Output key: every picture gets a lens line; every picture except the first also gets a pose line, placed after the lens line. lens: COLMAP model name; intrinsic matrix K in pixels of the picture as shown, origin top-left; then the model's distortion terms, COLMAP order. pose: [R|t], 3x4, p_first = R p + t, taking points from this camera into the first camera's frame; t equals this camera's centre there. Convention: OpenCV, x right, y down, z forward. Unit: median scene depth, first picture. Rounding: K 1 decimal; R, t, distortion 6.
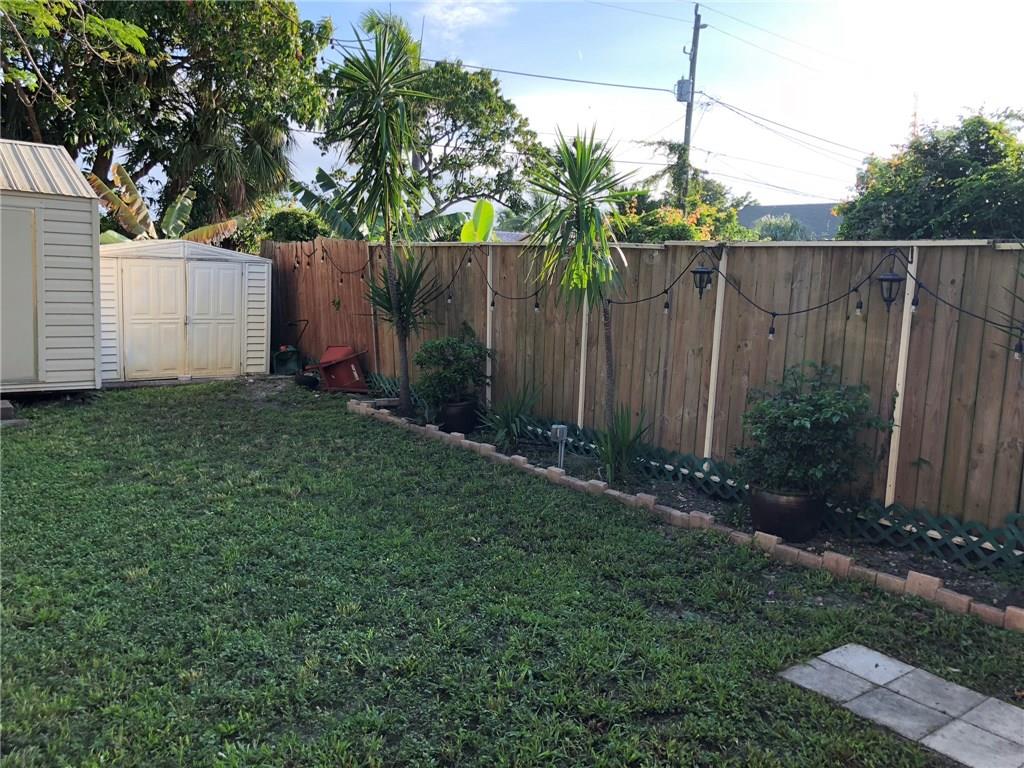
lens RADIAL K [[836.1, 0, 534.1], [0, 836.1, 384.9], [0, 0, 1]] dist [0.001280, 0.002013]
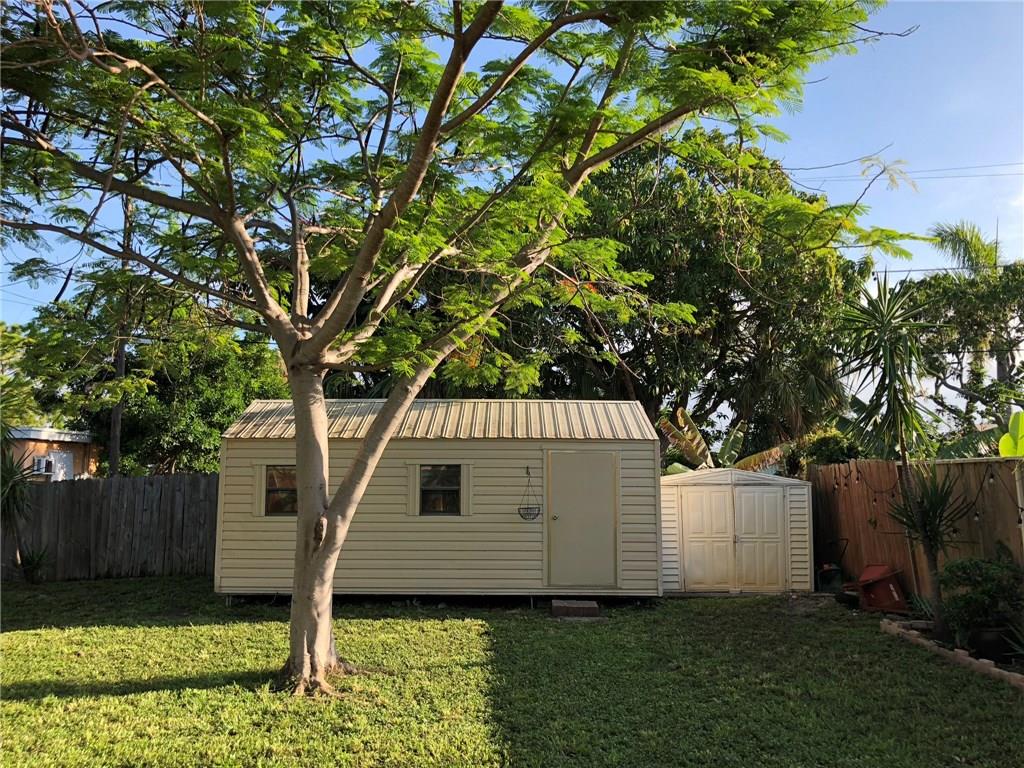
lens RADIAL K [[834.2, 0, 516.3], [0, 834.2, 390.7], [0, 0, 1]] dist [0.005158, 0.005077]
pose [[0.776940, -0.105963, -0.620593, 0.087211], [-0.054483, 0.970720, -0.233954, 0.009766], [0.627212, 0.215580, 0.748418, -0.080666]]
